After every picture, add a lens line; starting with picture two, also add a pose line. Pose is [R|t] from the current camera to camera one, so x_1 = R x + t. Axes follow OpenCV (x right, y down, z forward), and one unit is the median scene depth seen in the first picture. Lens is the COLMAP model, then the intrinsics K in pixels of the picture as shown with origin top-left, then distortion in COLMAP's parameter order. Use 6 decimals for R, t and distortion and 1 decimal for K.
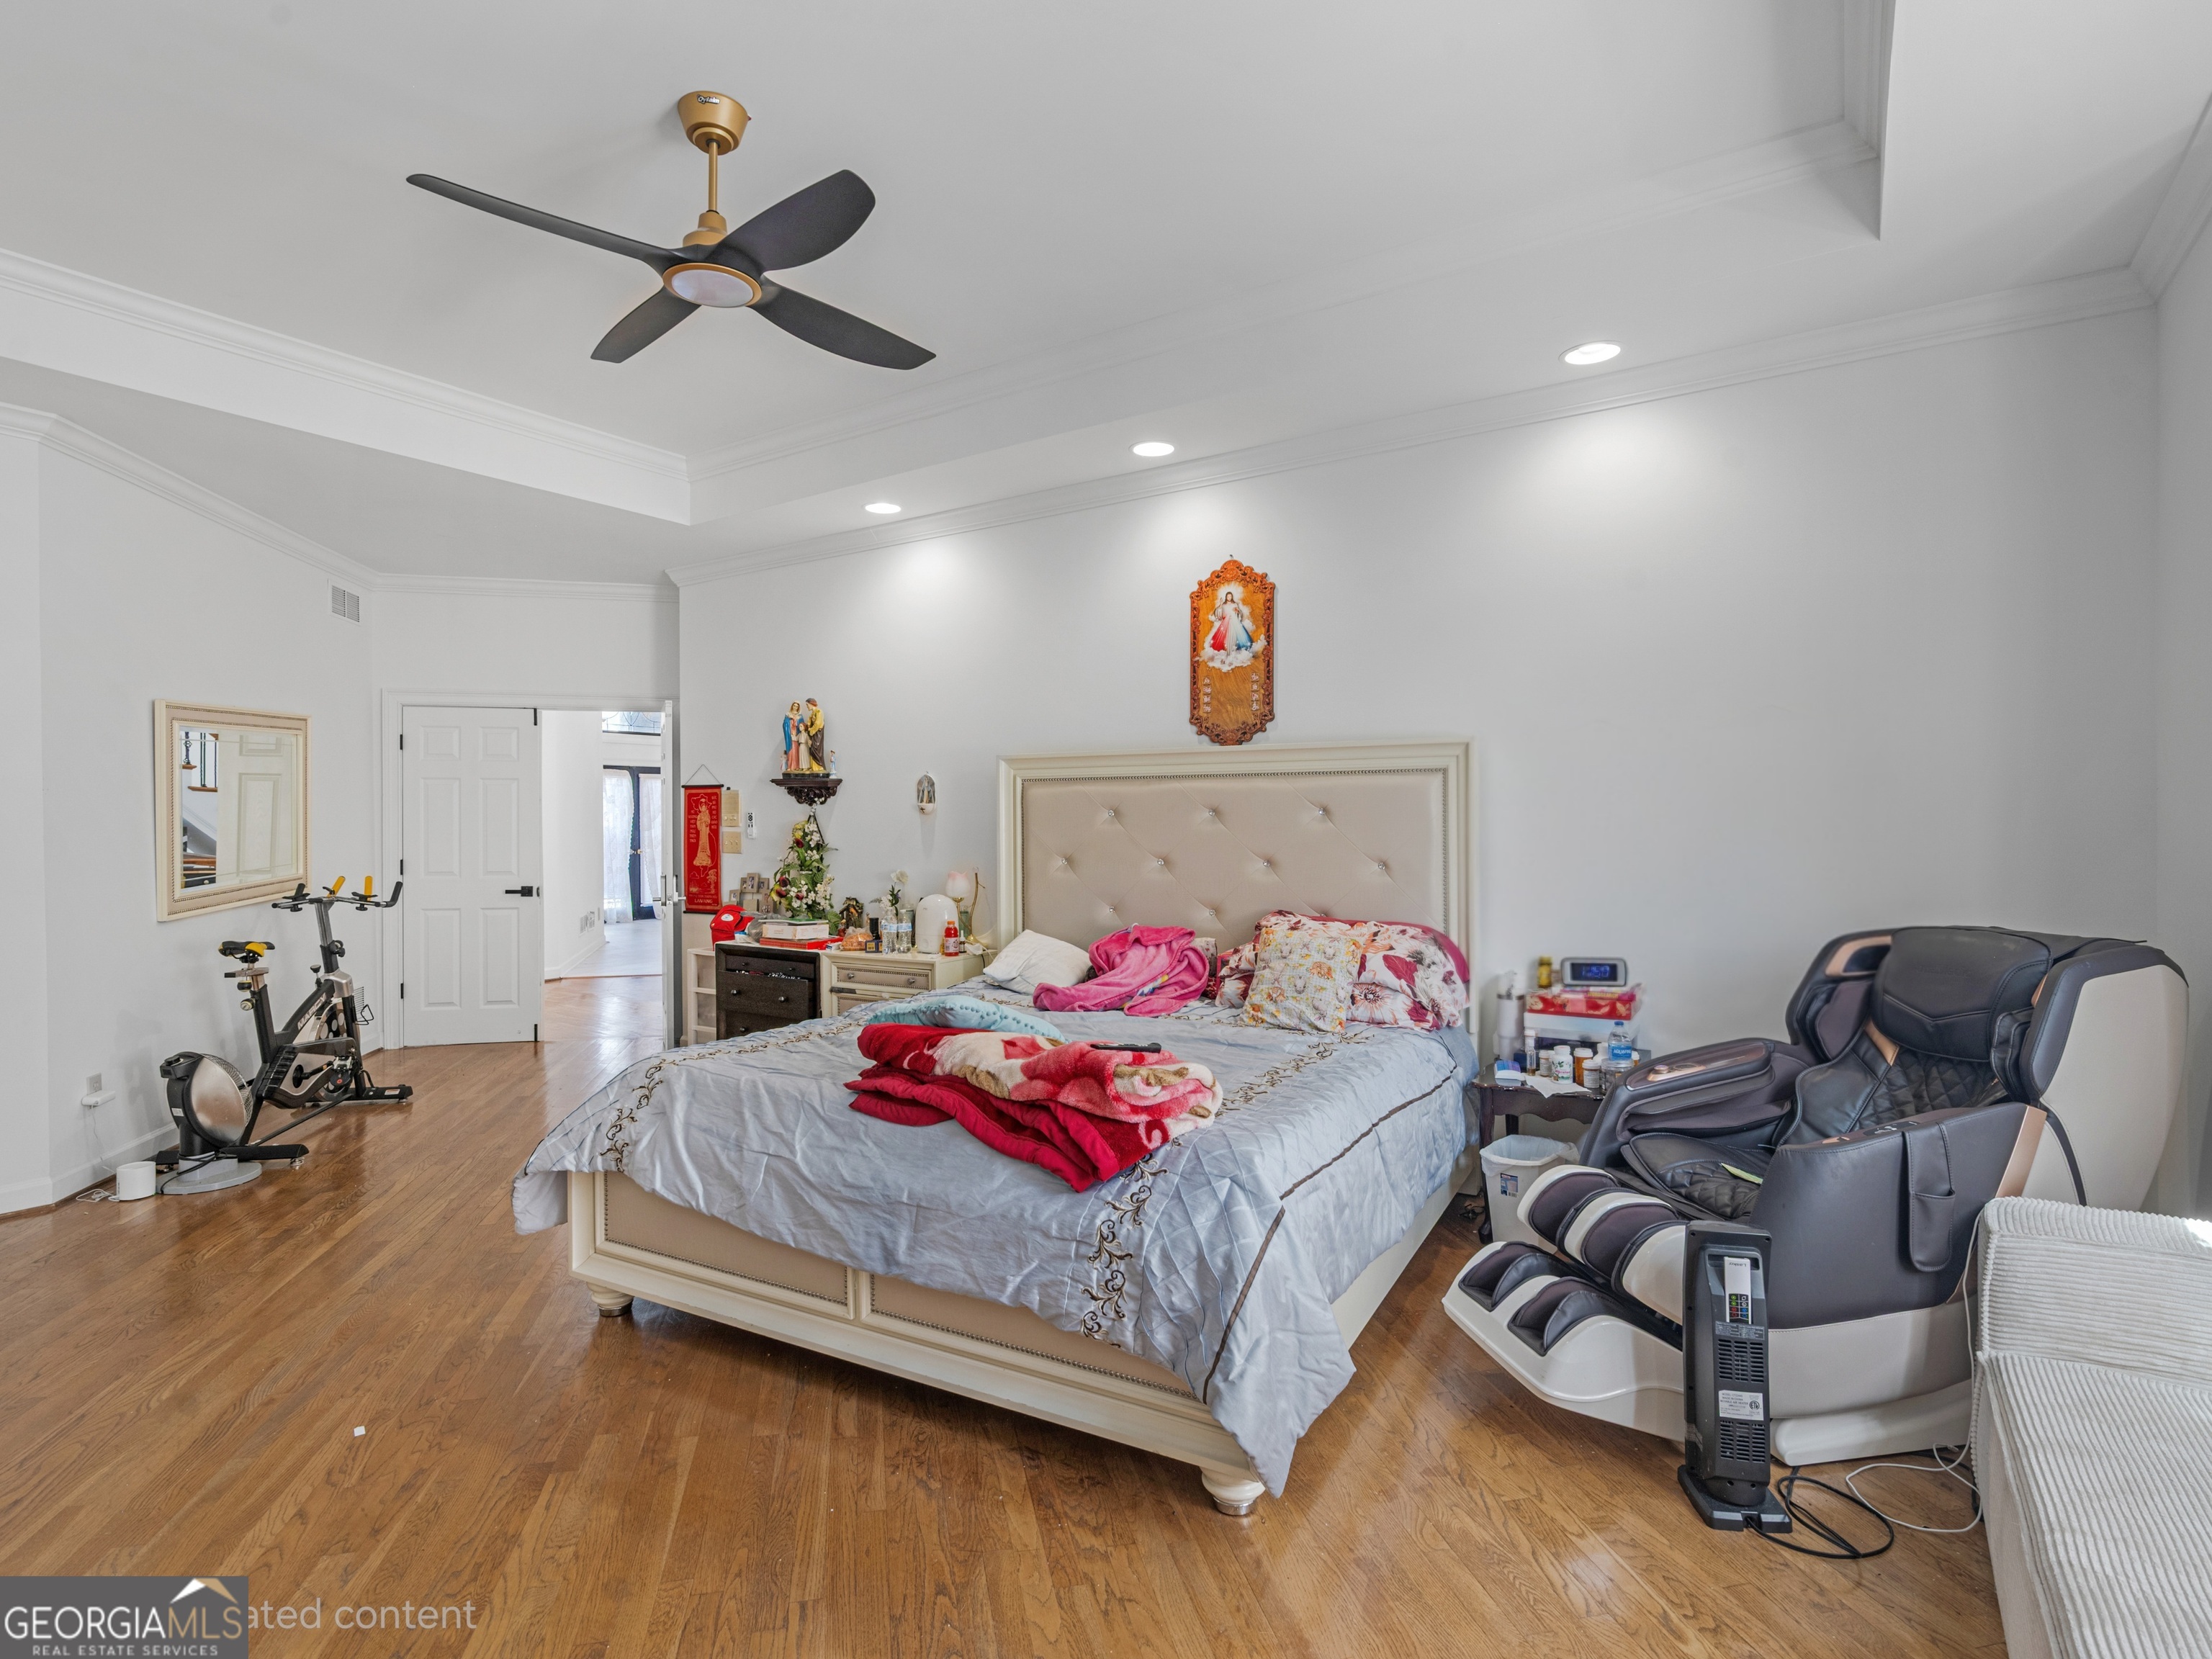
lens RADIAL K [[1157.9, 0, 1106.8], [0, 1157.9, 831.8], [0, 0, 1]] dist [-0.001440, -0.000032]
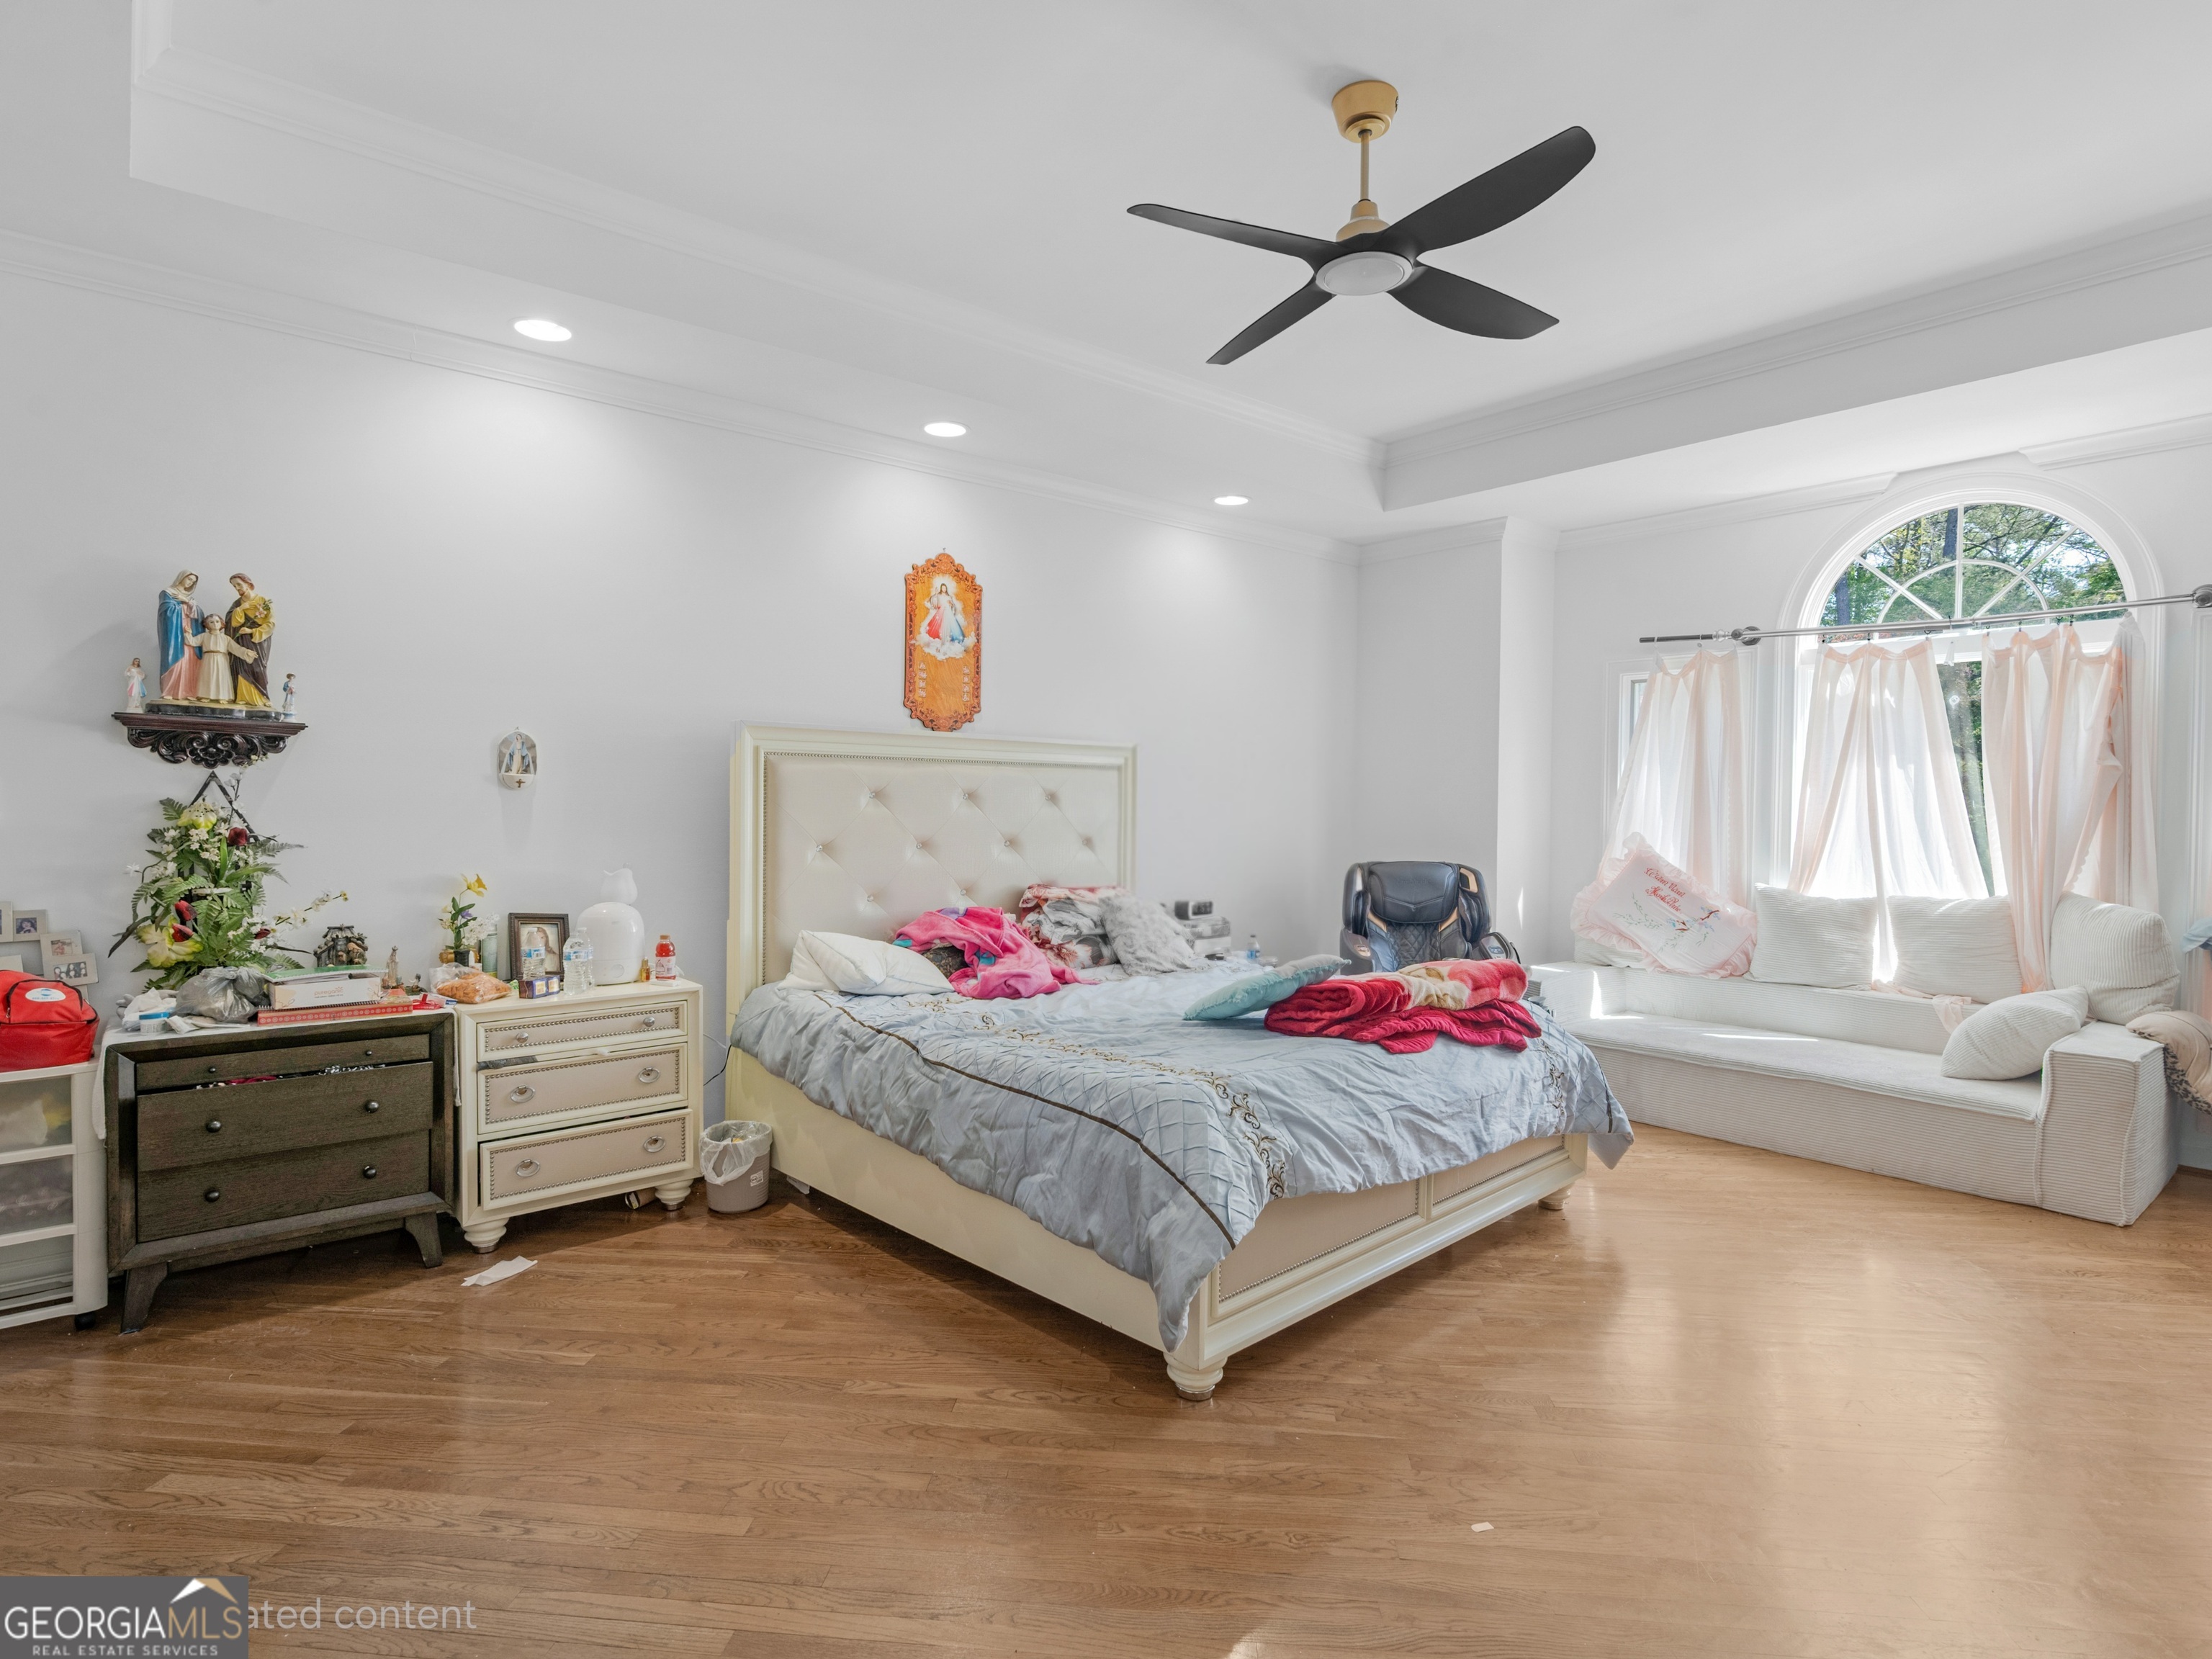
lens RADIAL K [[1157.9, 0, 1107.2], [0, 1157.9, 825.3], [0, 0, 1]] dist [-0.001440, -0.000032]
pose [[0.281835, -0.009476, 0.959416, -0.844331], [-0.000292, 0.999950, 0.009962, -0.001110], [-0.959463, -0.003088, 0.281819, 0.563408]]
